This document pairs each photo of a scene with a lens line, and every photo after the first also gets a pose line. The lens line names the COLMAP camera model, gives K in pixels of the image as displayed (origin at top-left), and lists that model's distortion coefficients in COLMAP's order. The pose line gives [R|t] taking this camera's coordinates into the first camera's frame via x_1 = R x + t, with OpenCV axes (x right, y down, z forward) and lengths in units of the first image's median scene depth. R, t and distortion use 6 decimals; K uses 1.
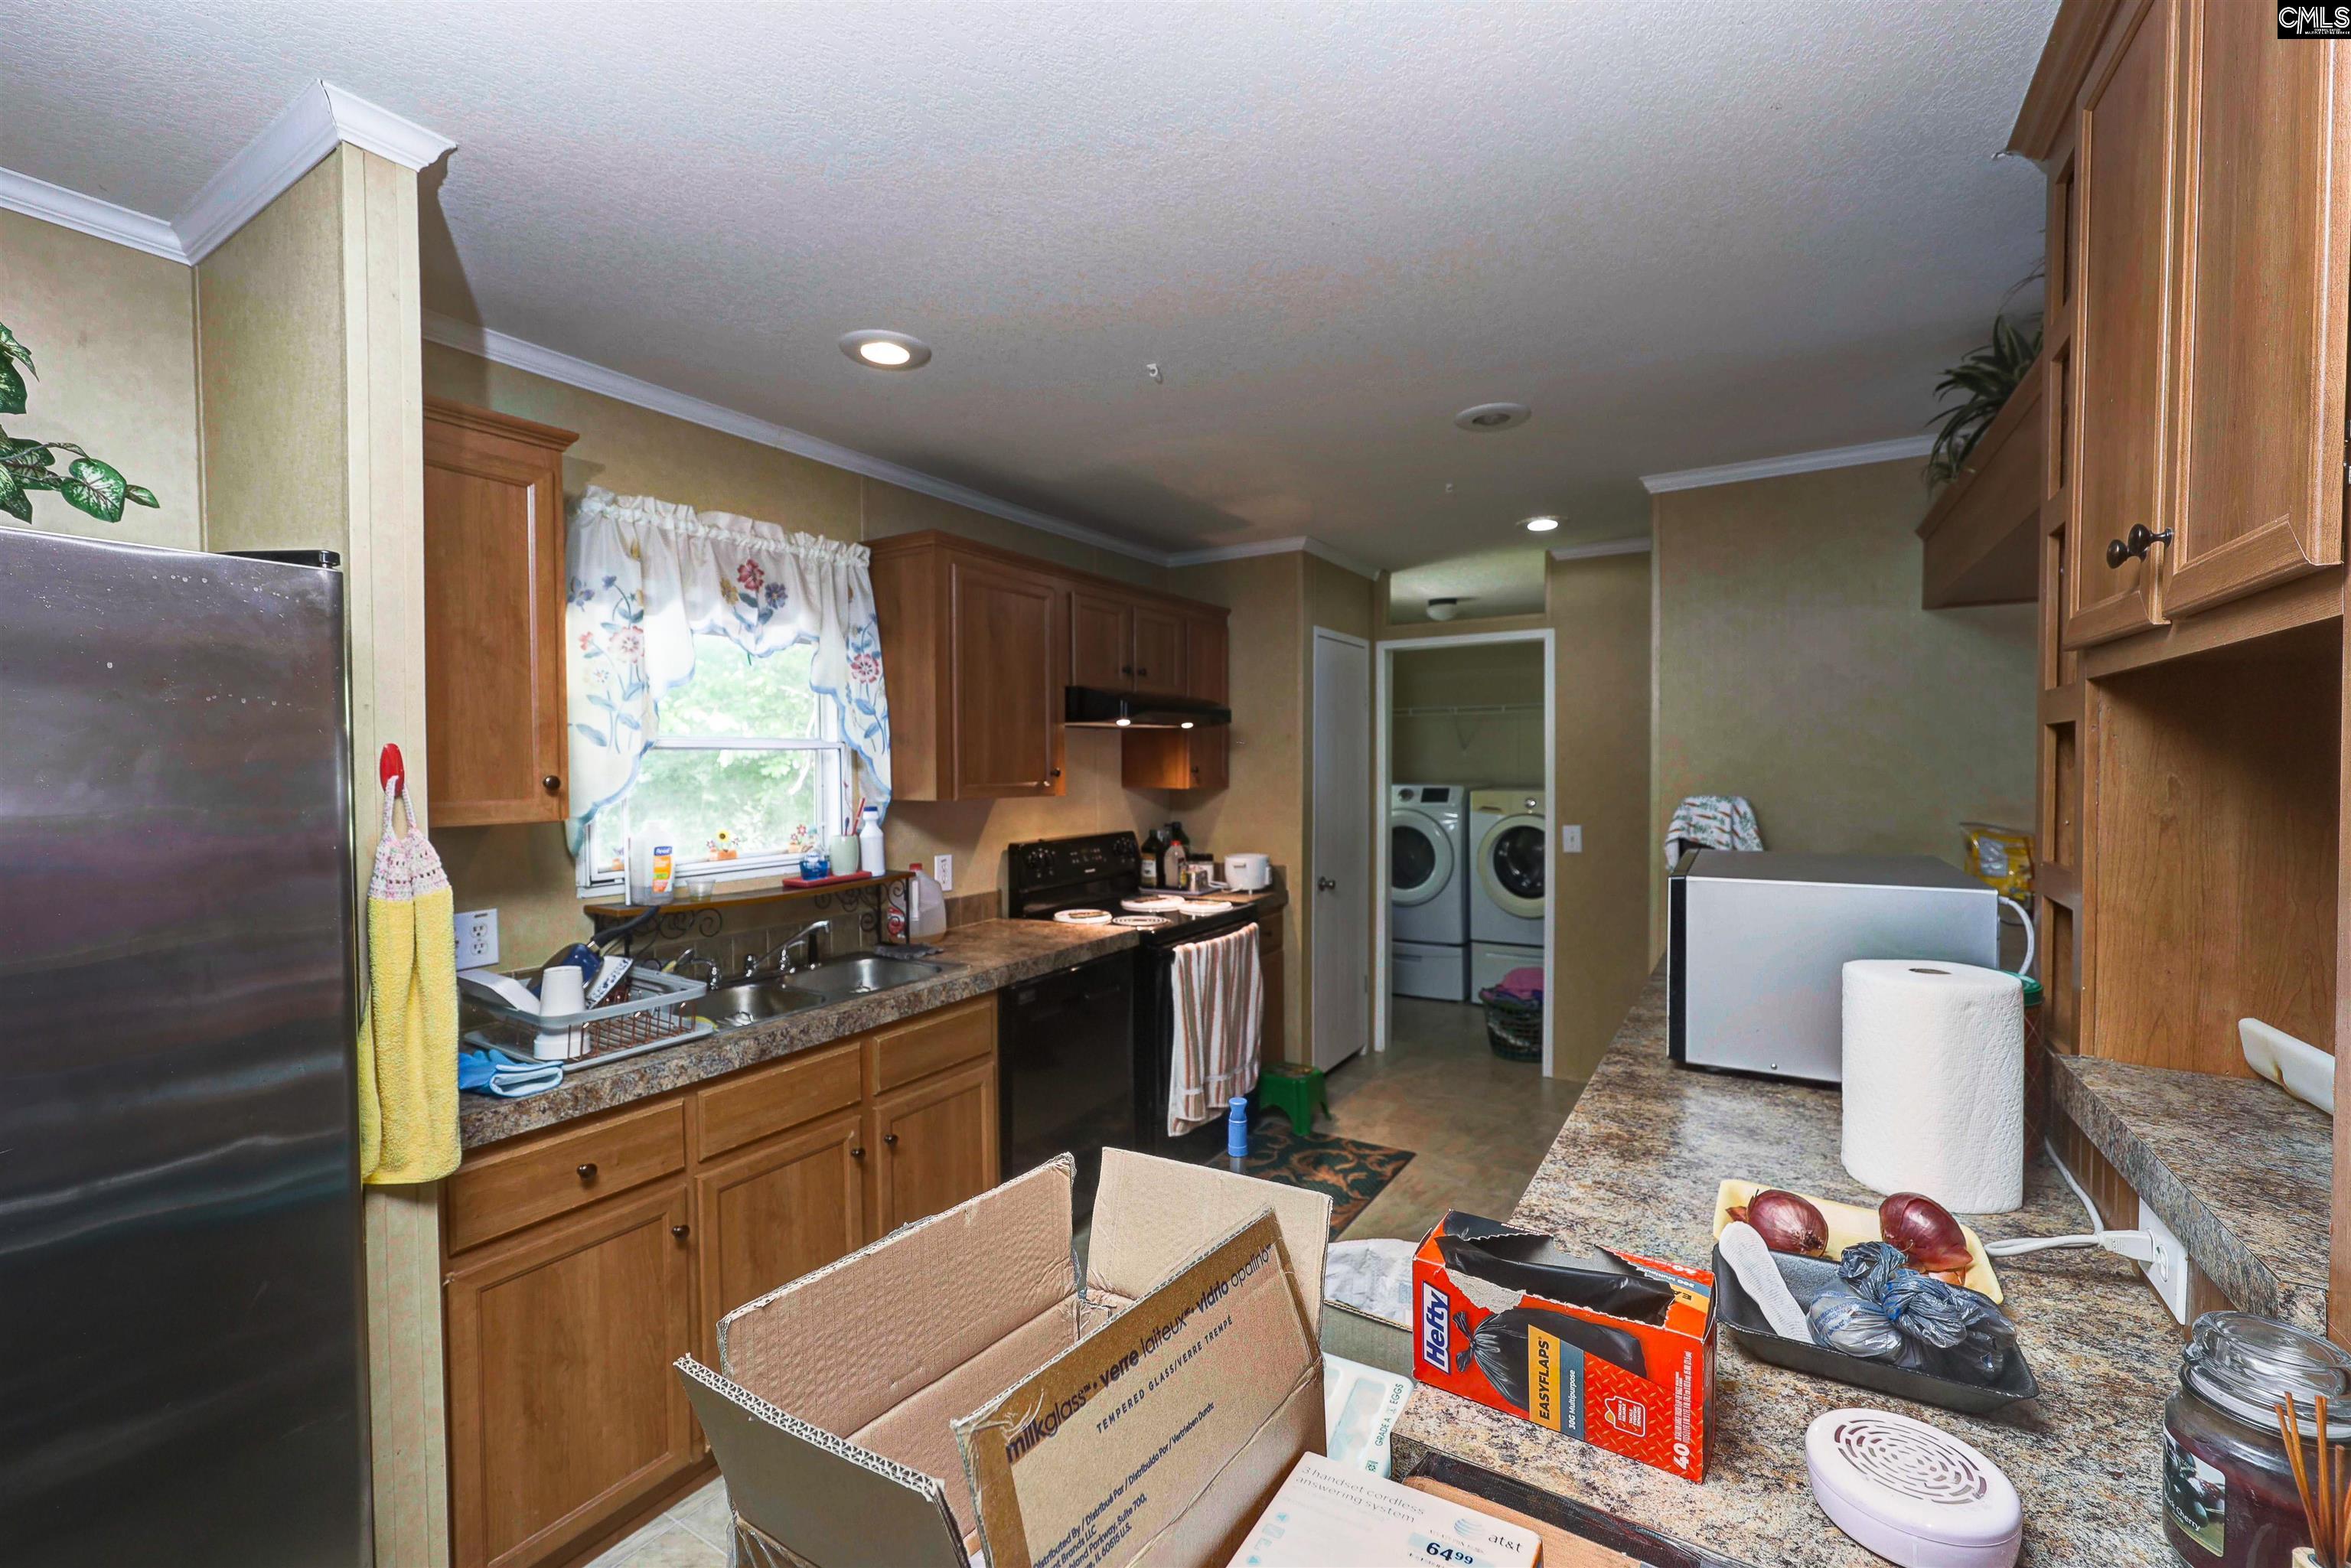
lens RADIAL K [[985.4, 0, 1175.5], [0, 985.4, 784.0], [0, 0, 1]] dist [0.002832, 0.000130]
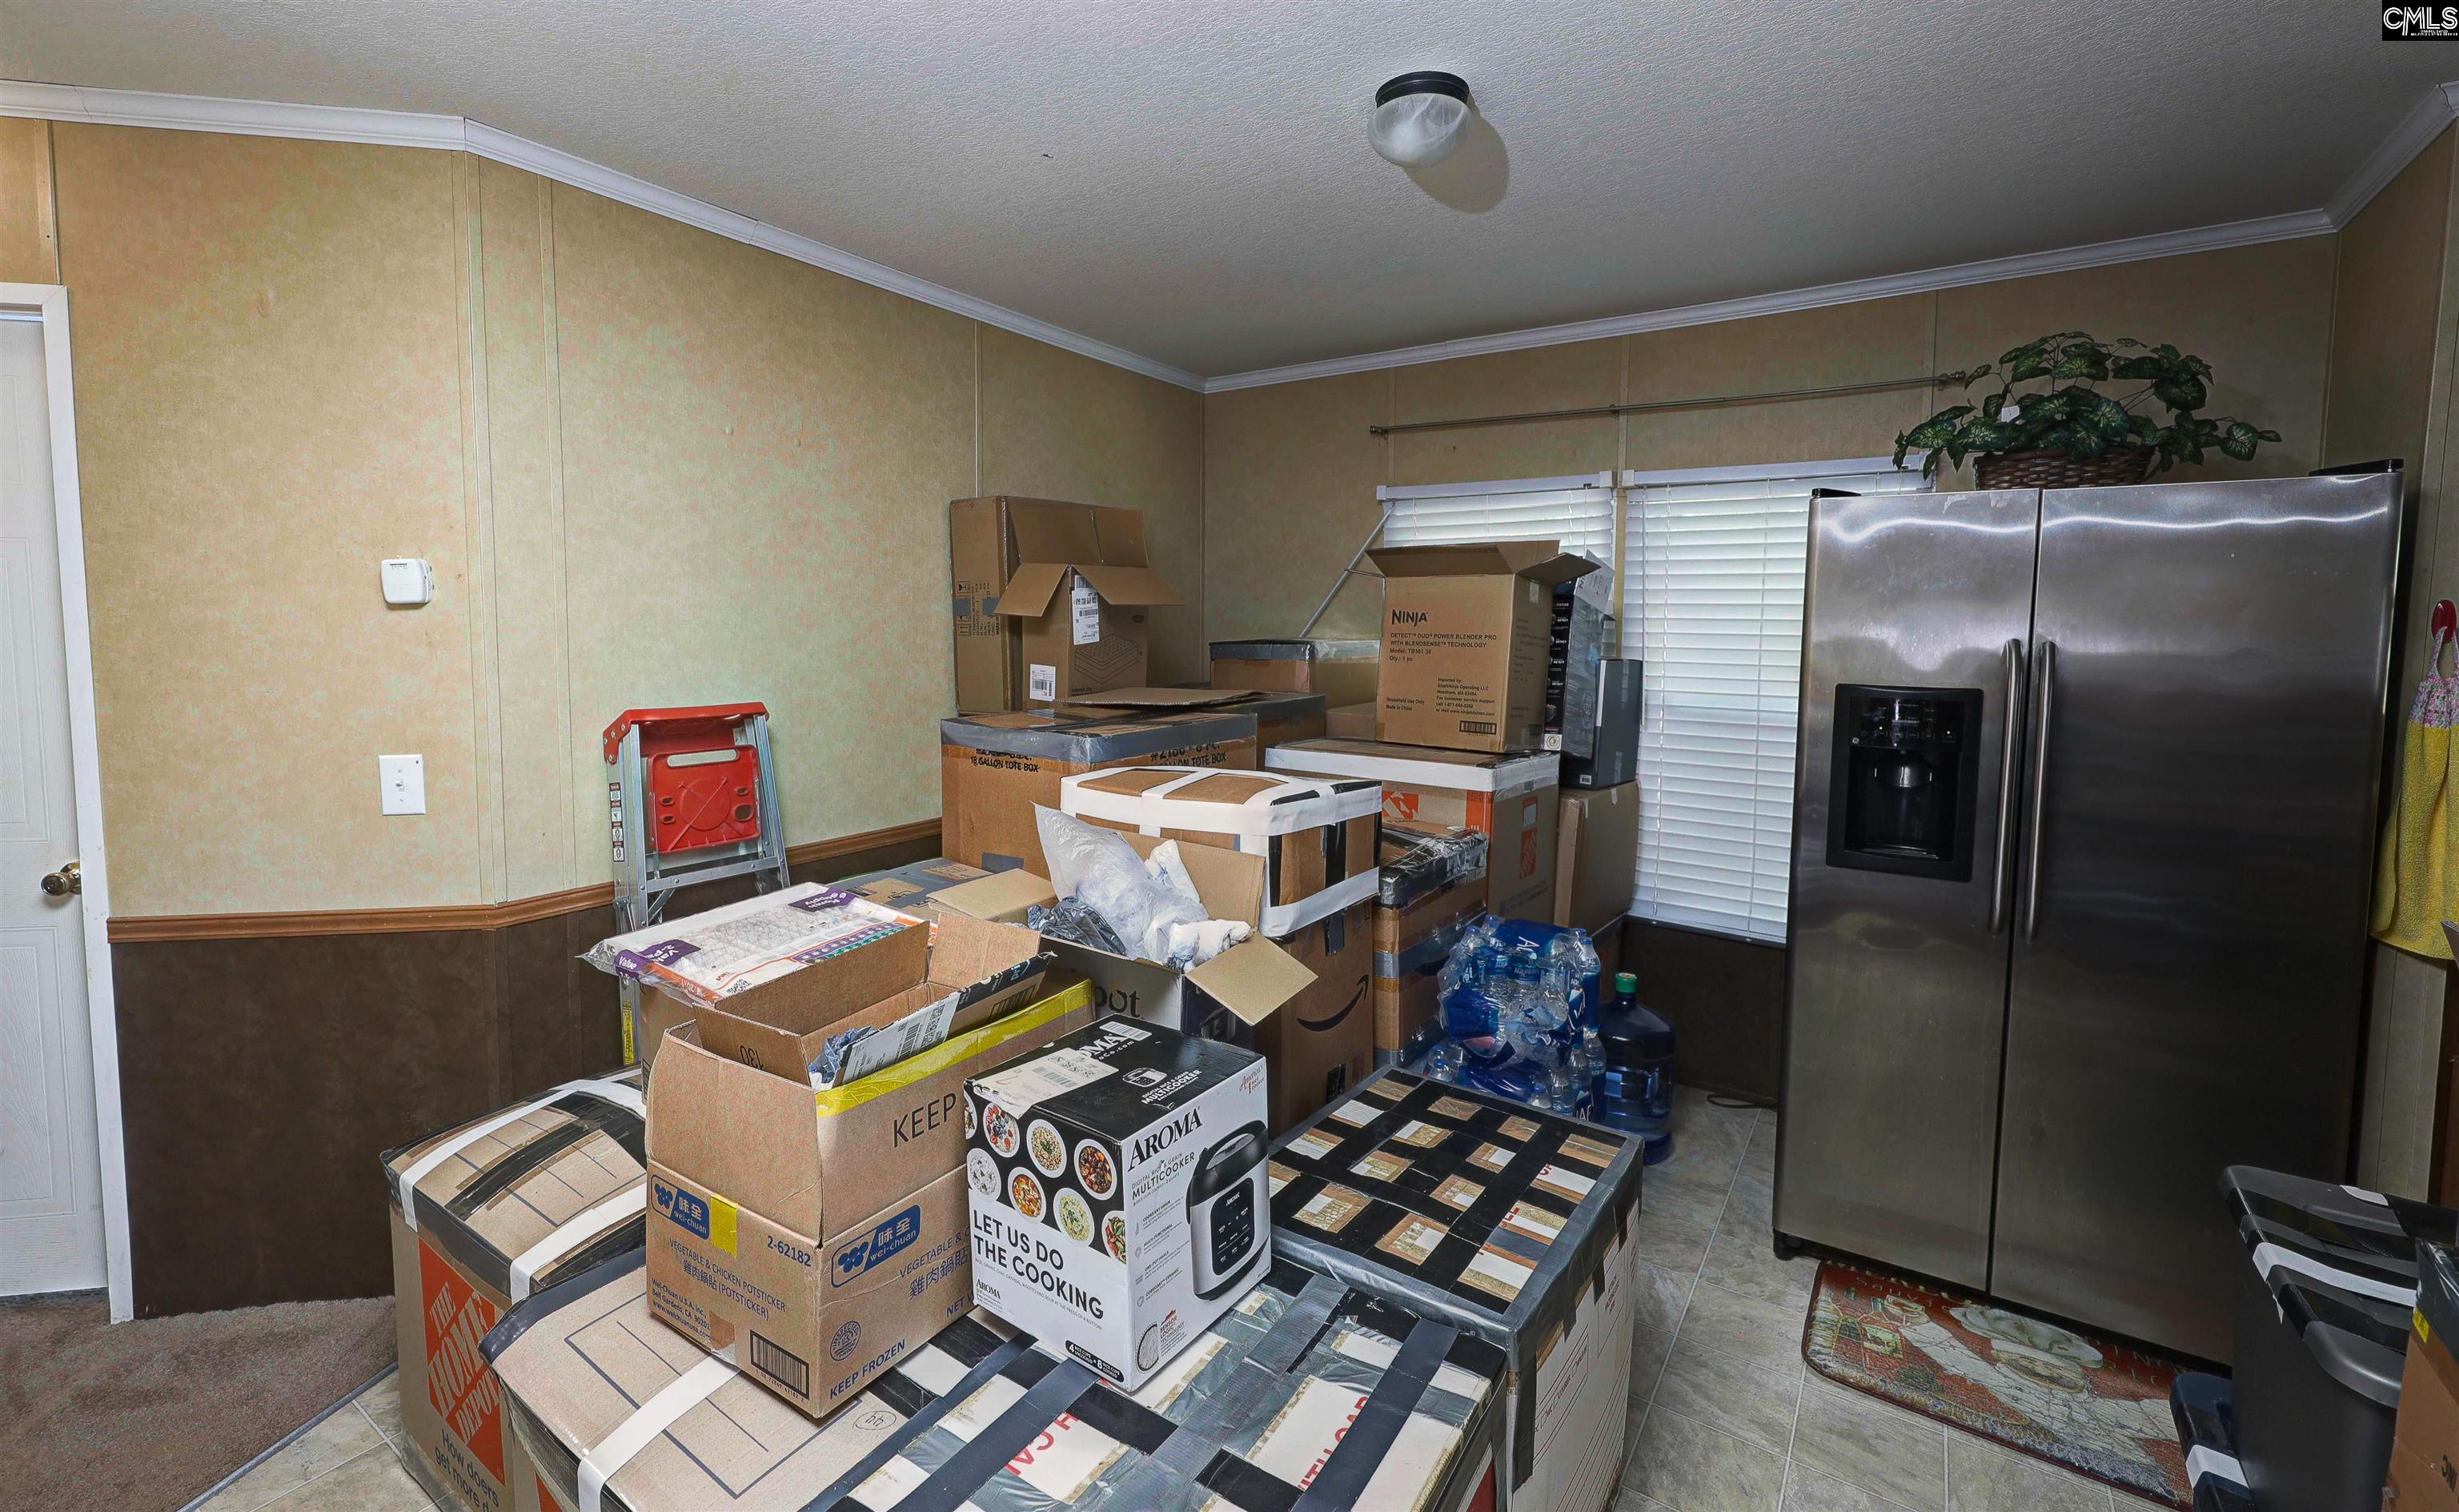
lens RADIAL K [[1042.9, 0, 1230.5], [0, 1042.9, 699.8], [0, 0, 1]] dist [-0.000884, -0.000167]
pose [[-0.037775, 0.079880, -0.996088, 0.284064], [-0.031795, 0.996199, 0.081094, 0.013699], [0.998780, 0.034734, -0.035092, -0.231634]]
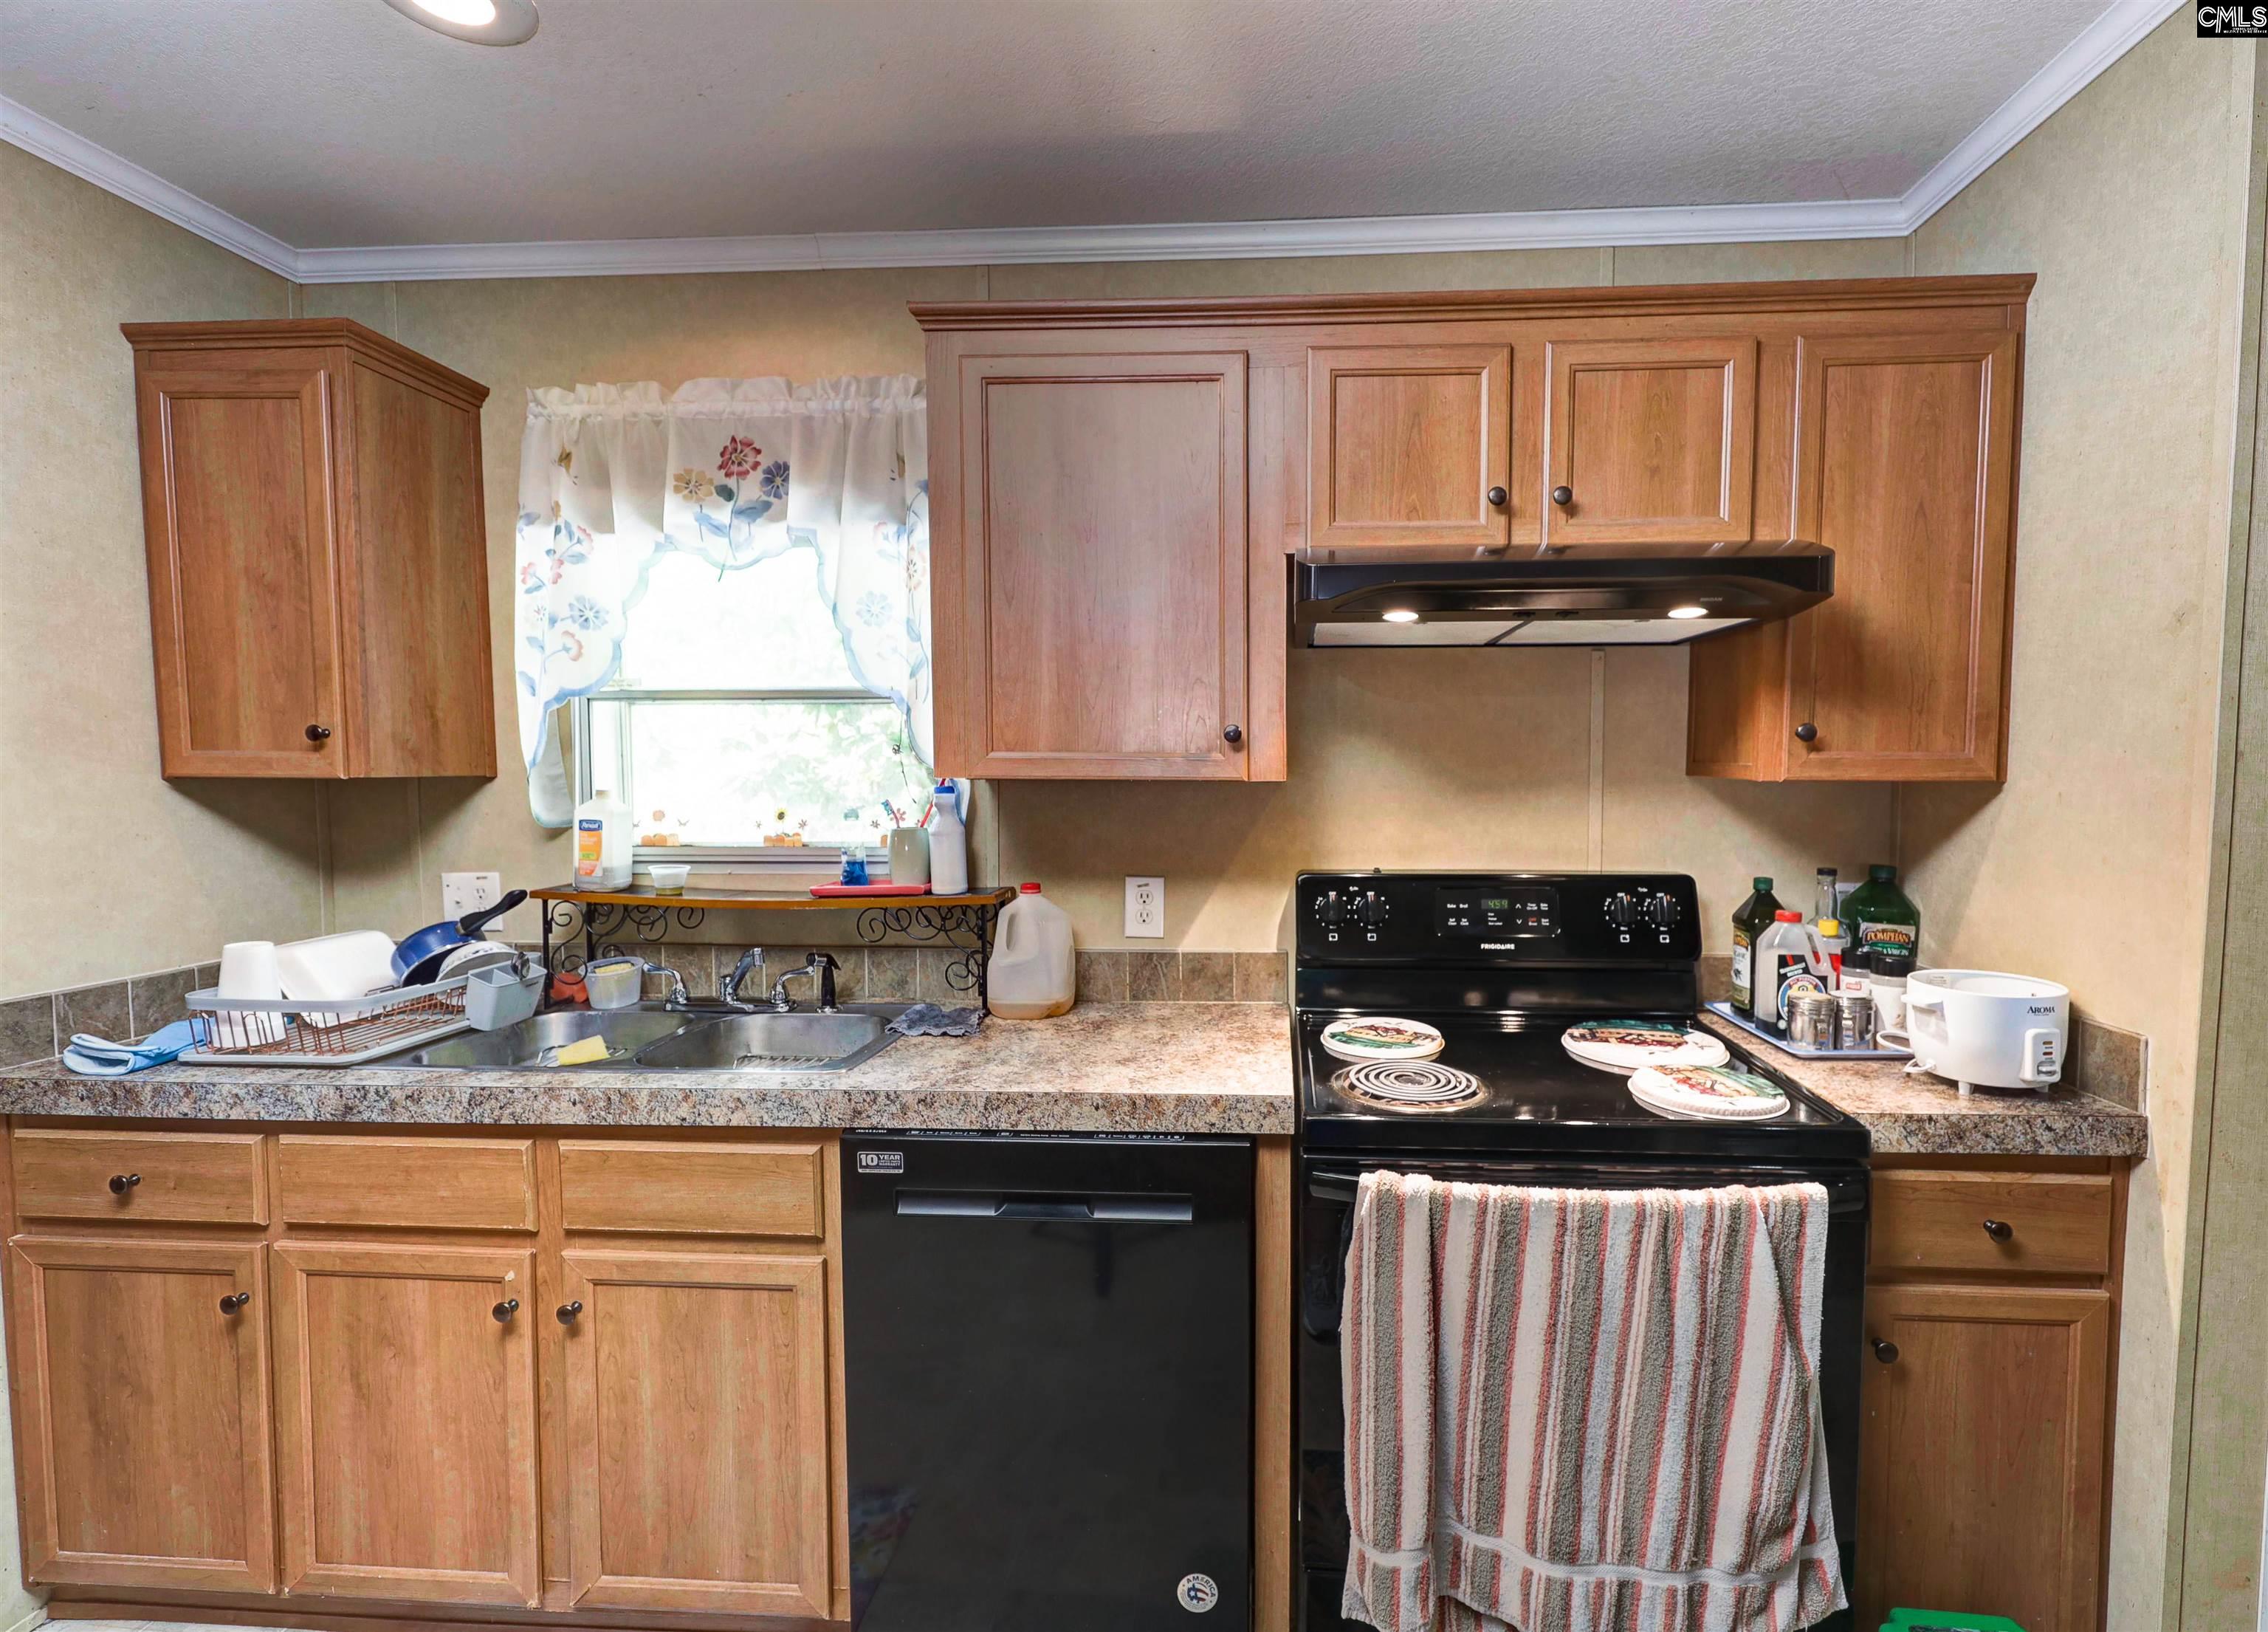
lens RADIAL K [[1056.7, 0, 1227.1], [0, 1056.7, 819.5], [0, 0, 1]] dist [-0.001700, 0.000540]
pose [[0.477255, 0.054305, -0.877085, 0.388027], [-0.026050, 0.998524, 0.047649, 0.006216], [0.878378, 0.000108, 0.477966, 0.846944]]
